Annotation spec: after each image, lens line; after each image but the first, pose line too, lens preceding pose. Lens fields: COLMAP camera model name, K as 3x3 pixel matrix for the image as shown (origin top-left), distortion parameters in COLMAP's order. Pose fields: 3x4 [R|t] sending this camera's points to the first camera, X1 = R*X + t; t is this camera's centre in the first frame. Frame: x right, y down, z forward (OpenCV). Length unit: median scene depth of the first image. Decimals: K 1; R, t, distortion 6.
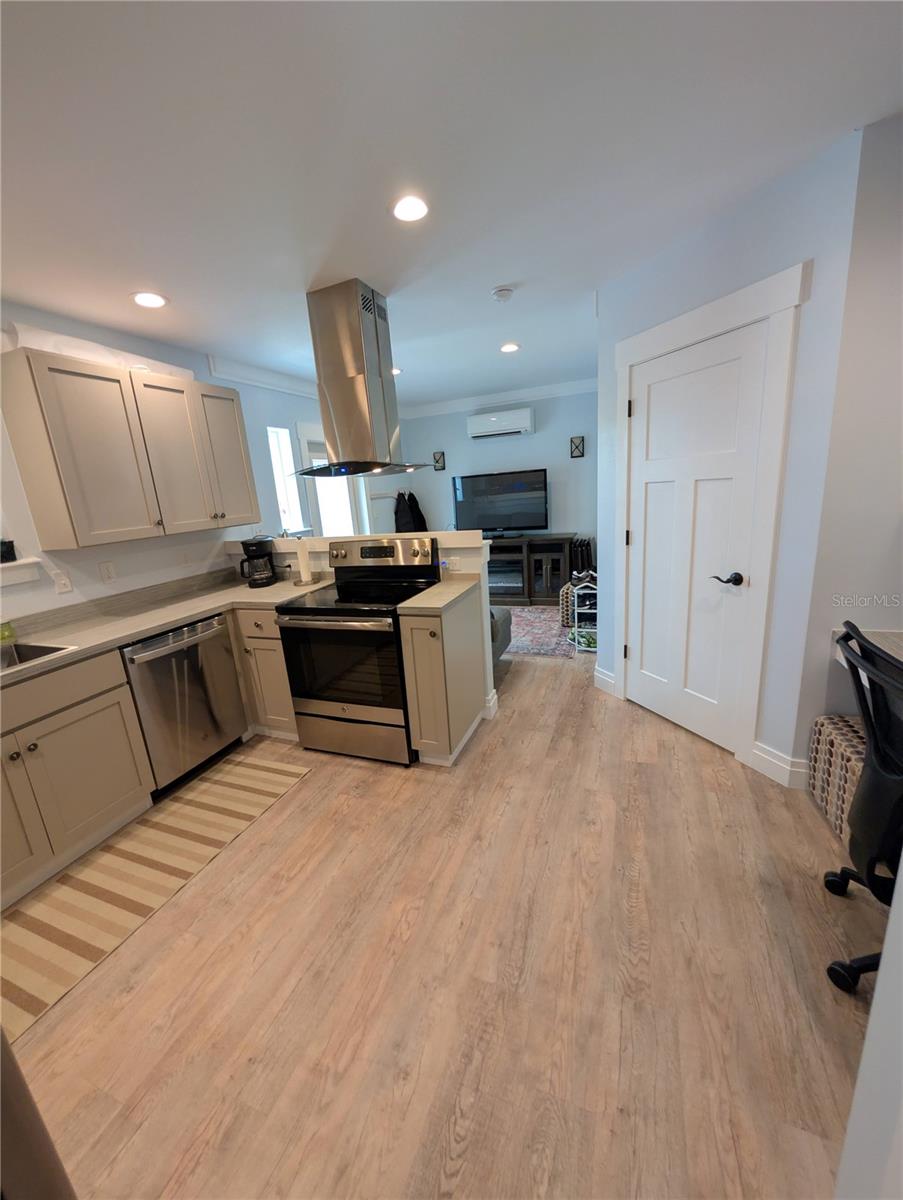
lens RADIAL K [[455.4, 0, 440.9], [0, 455.4, 603.1], [0, 0, 1]] dist [-0.010639, 0.000000]
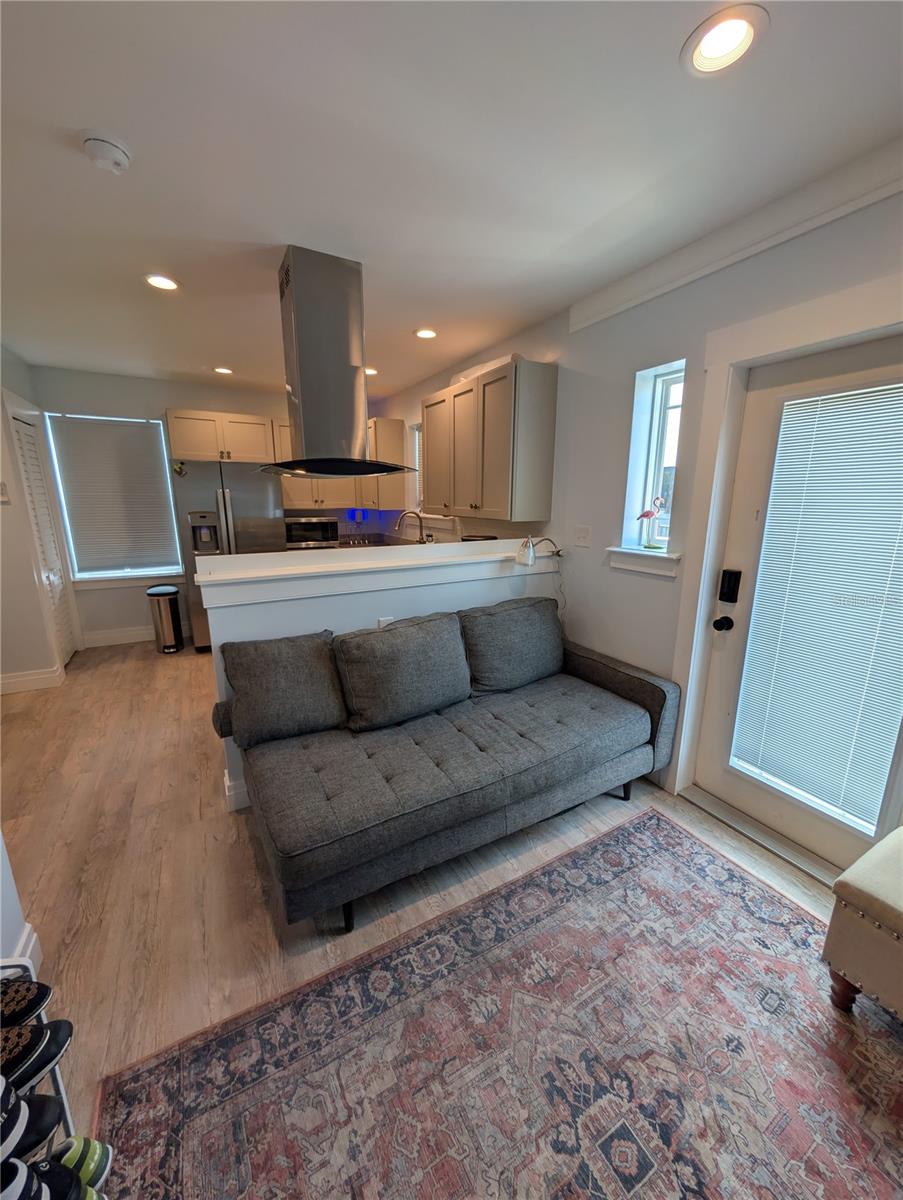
lens RADIAL K [[462.1, 0, 451.5], [0, 462.1, 600.0], [0, 0, 1]] dist [0.010094, -0.000161]
pose [[-0.622838, 0.252075, -0.740629, 0.480670], [-0.142867, 0.894106, 0.424456, -0.559613], [0.769196, 0.370179, -0.520870, 2.017773]]
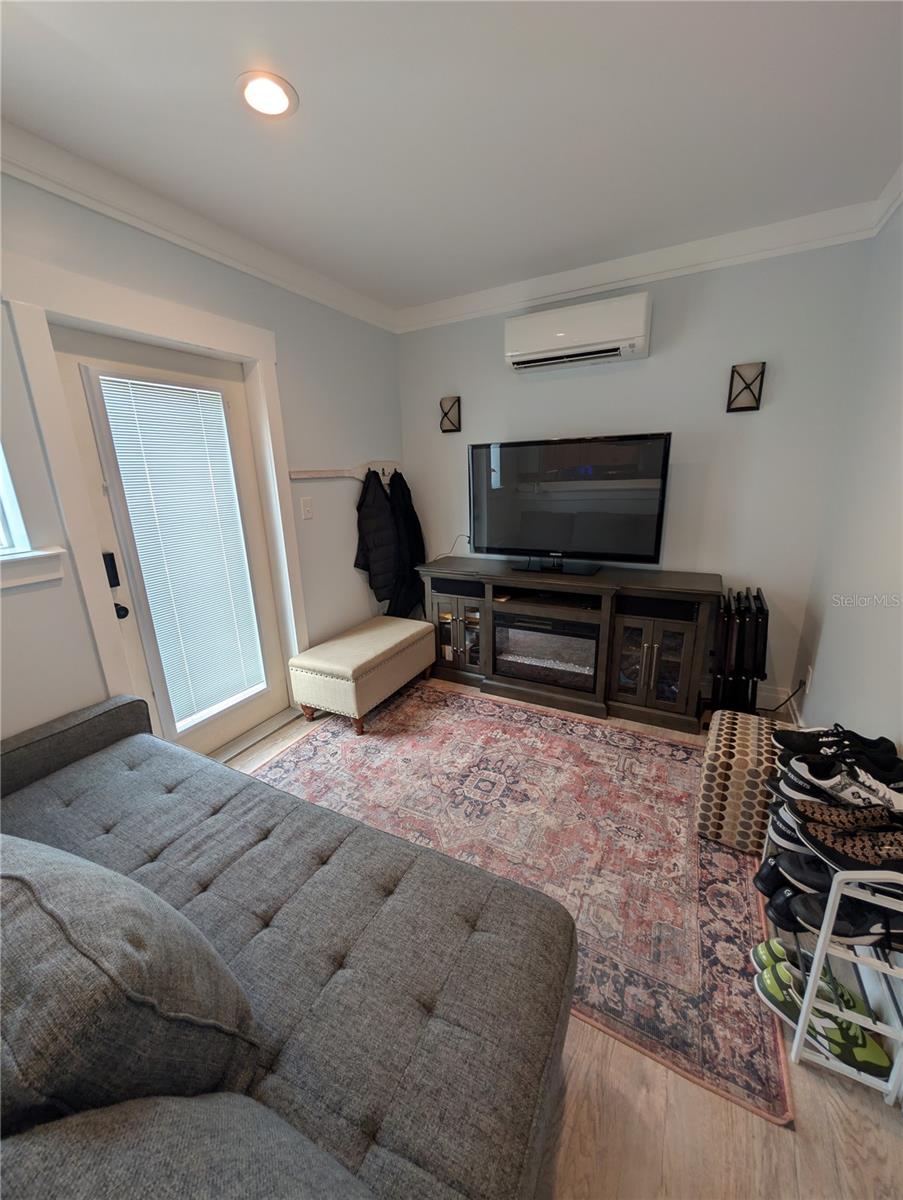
lens RADIAL K [[458.6, 0, 445.0], [0, 458.6, 600.5], [0, 0, 1]] dist [-0.001286, -0.000277]
pose [[0.993060, 0.075248, -0.090387, 0.142649], [-0.072260, 0.996740, 0.035886, -0.295254], [0.092792, -0.029106, 0.995260, 1.190912]]
